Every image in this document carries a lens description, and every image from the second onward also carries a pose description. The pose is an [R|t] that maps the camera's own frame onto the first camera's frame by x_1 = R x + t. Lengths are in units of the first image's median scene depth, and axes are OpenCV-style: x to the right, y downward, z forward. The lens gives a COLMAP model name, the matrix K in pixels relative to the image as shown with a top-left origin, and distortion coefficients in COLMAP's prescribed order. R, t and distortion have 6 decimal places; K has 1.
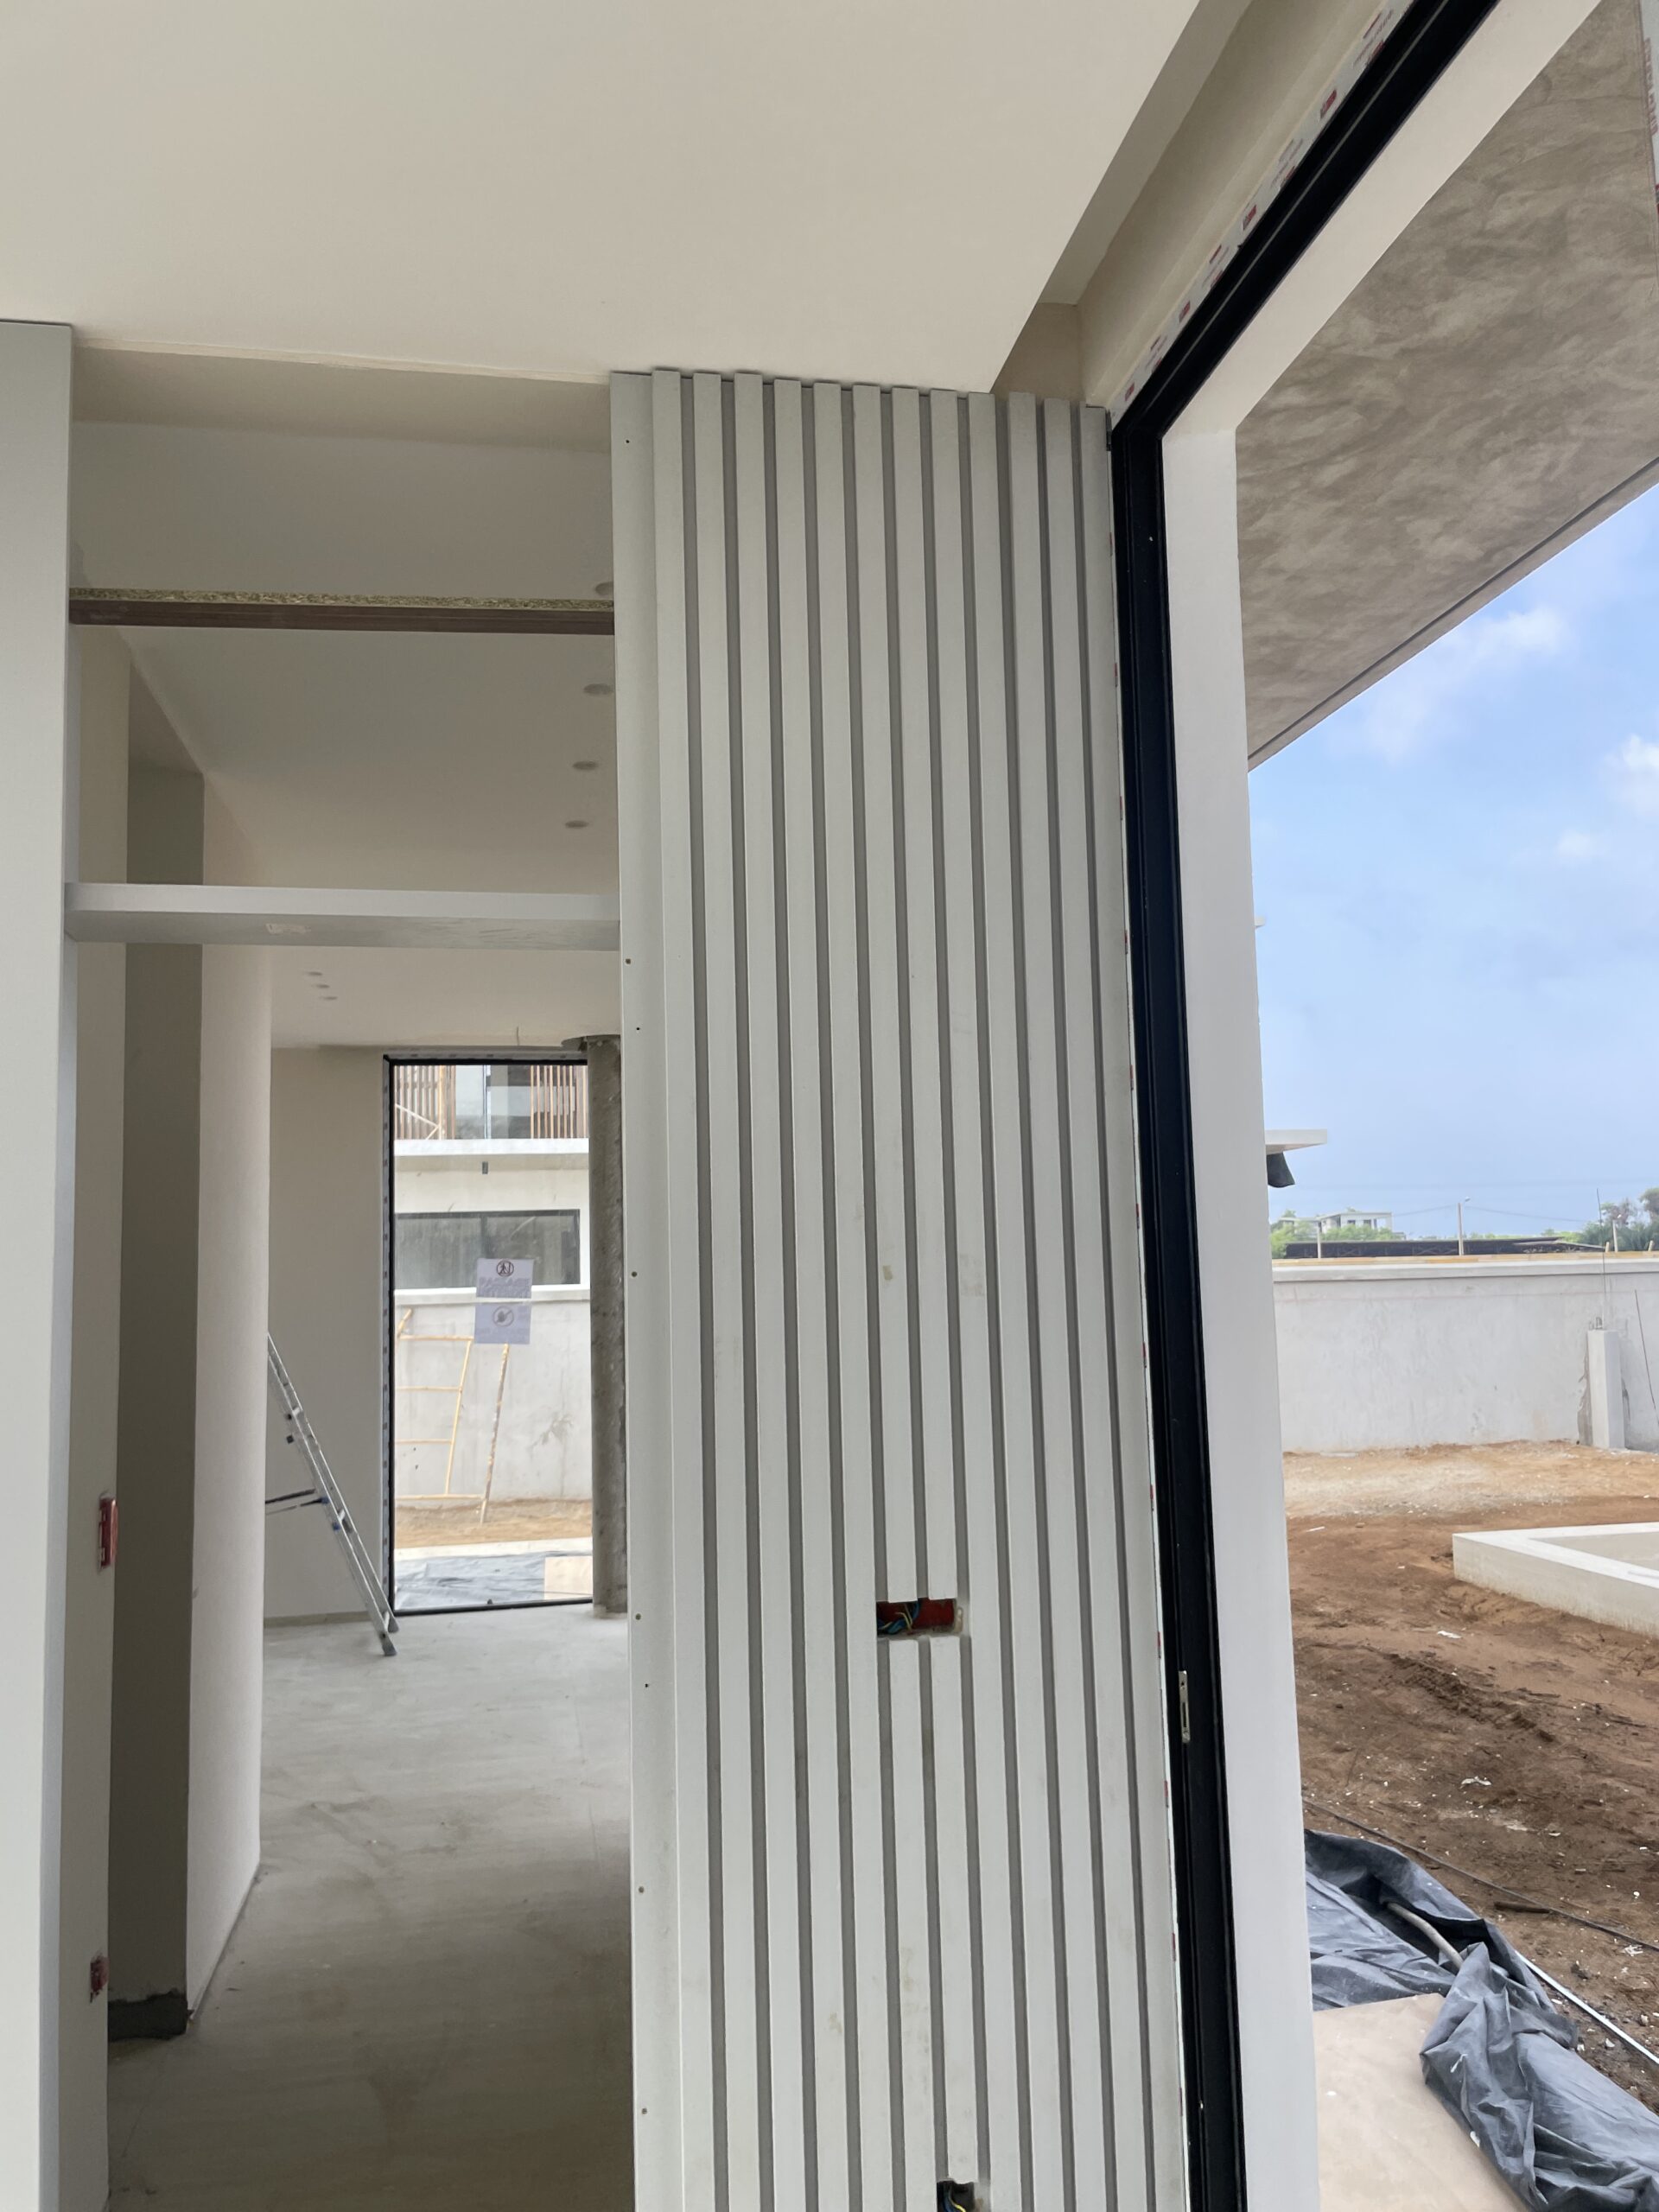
lens RADIAL K [[1721.1, 0, 912.0], [0, 1721.1, 1069.1], [0, 0, 1]] dist [0.086175, -0.117080]
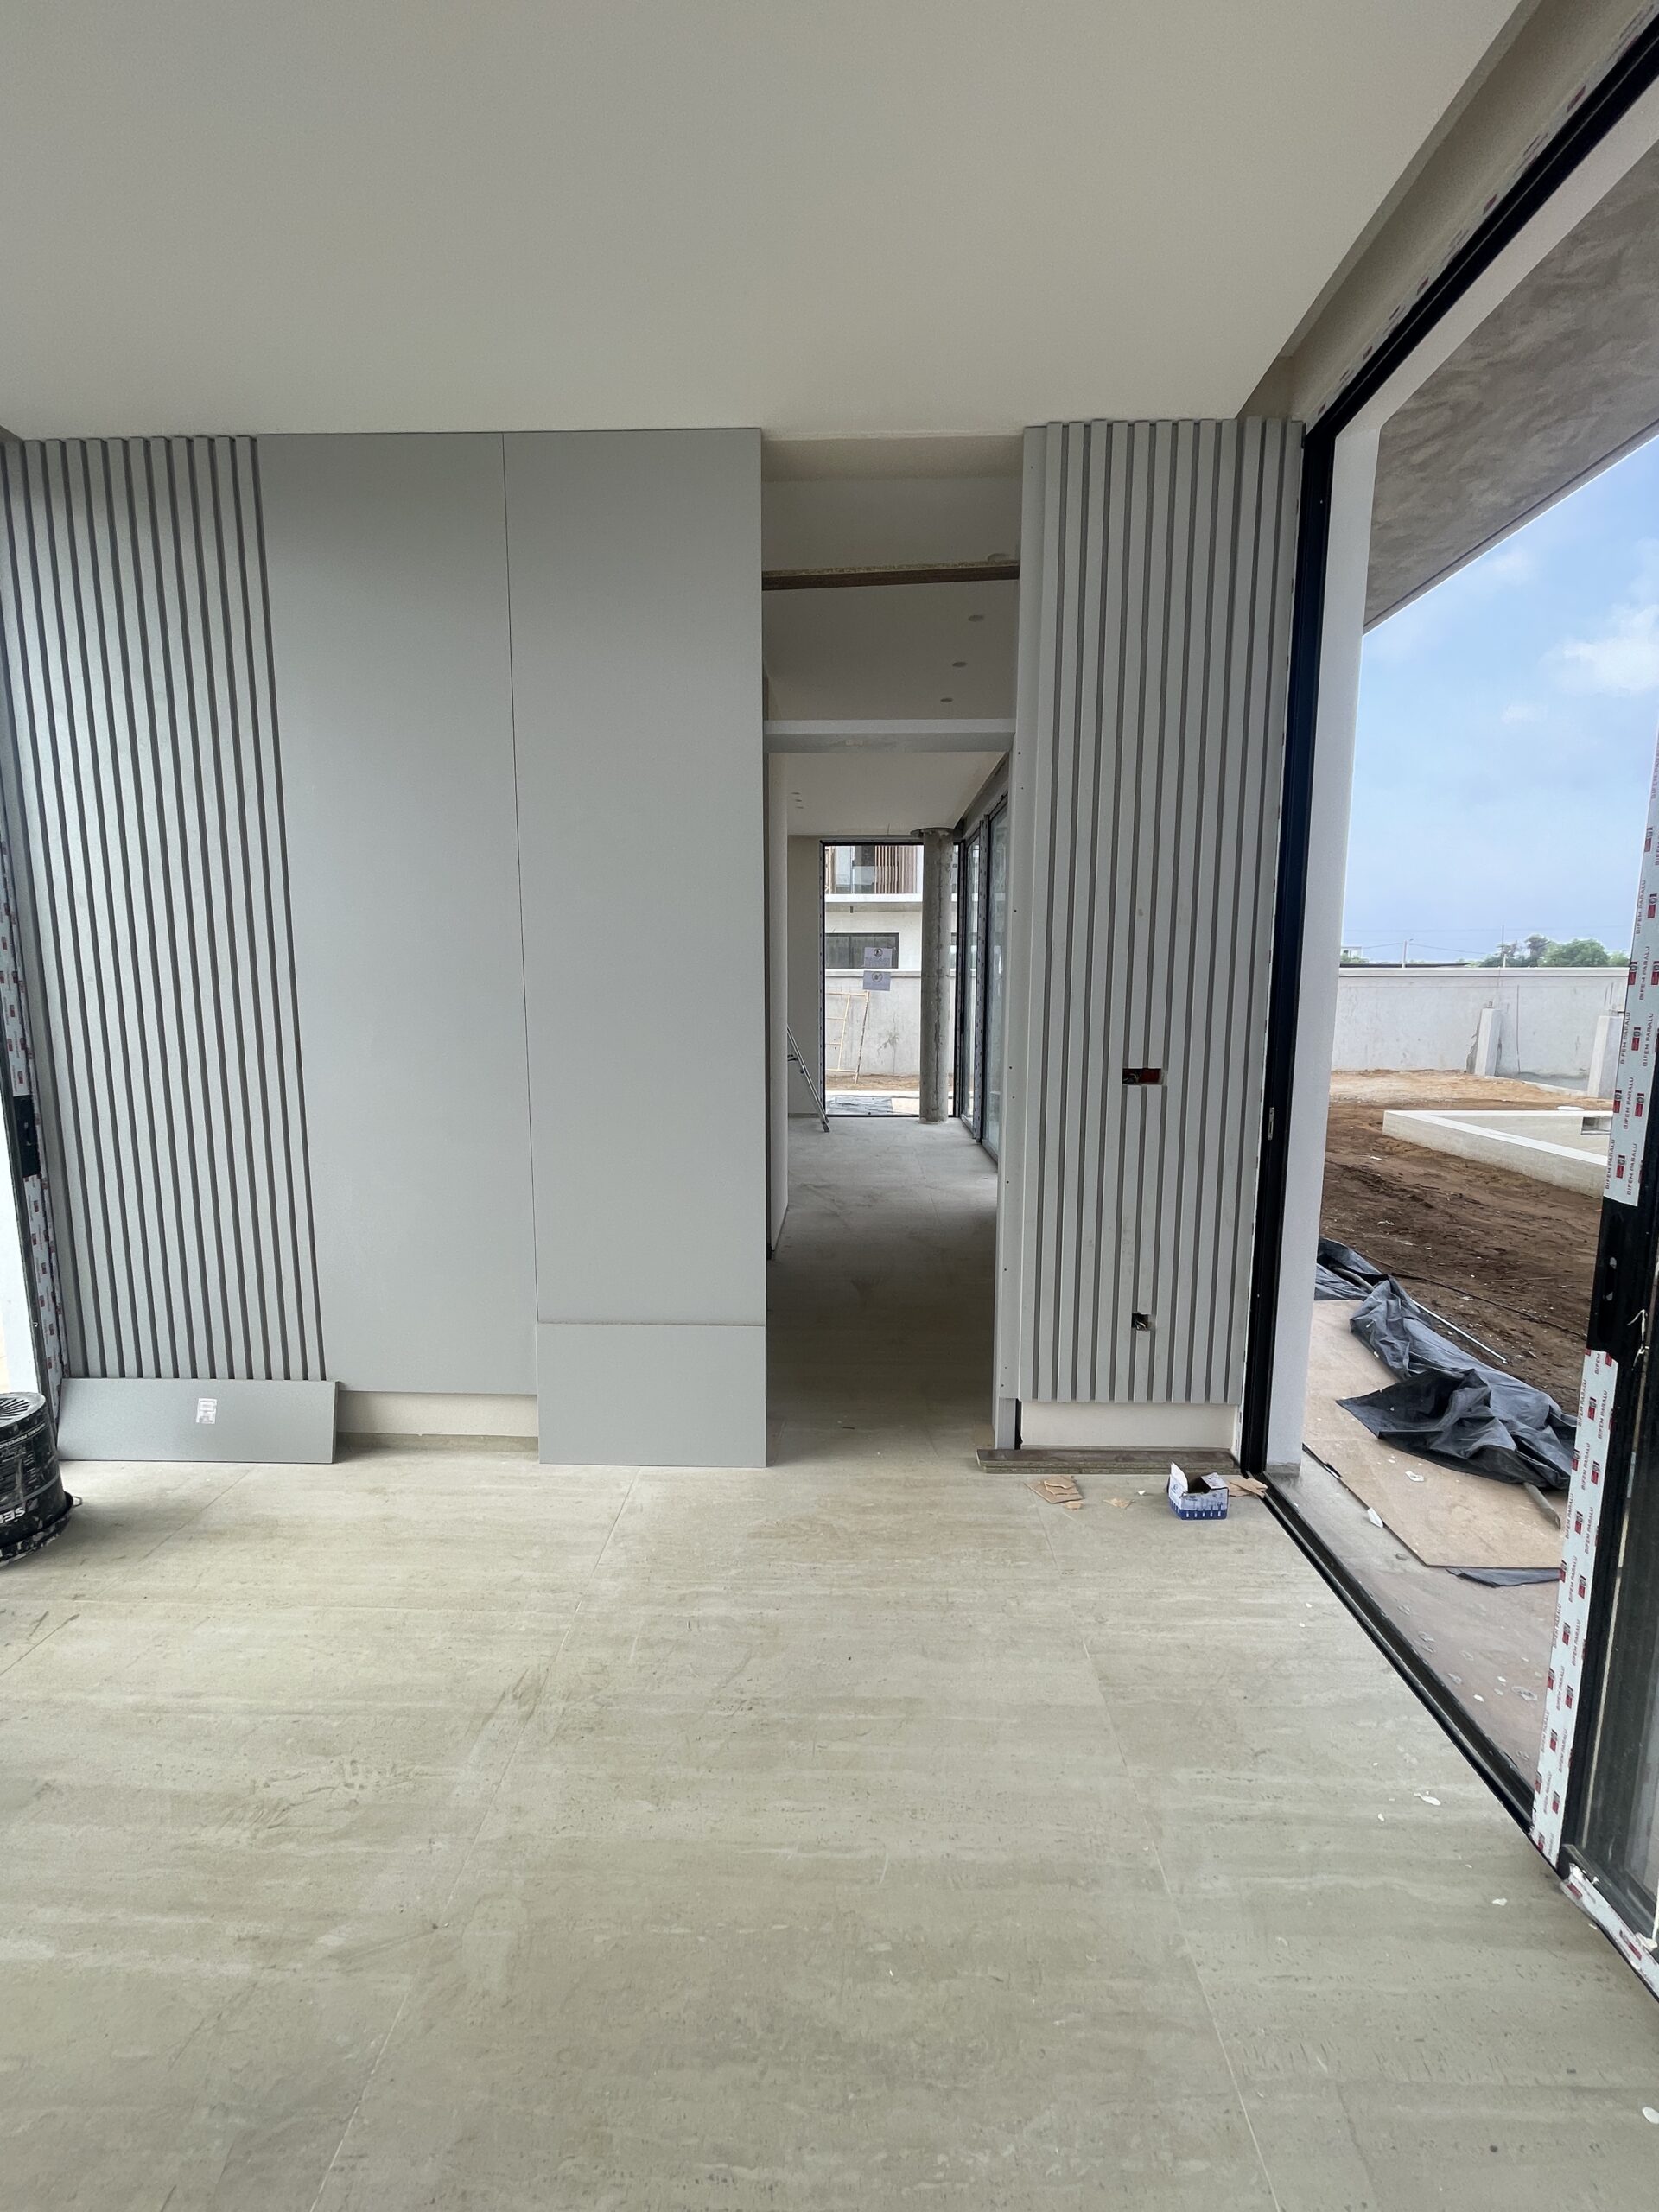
lens RADIAL K [[934.7, 0, 829.5], [0, 934.7, 1106.0], [0, 0, 1]] dist [-0.014181, 0.006658]
pose [[0.972027, 0.058056, -0.227581, -0.066148], [-0.000459, 0.969436, 0.245342, 0.042888], [0.234869, -0.238375, 0.942345, -0.113424]]
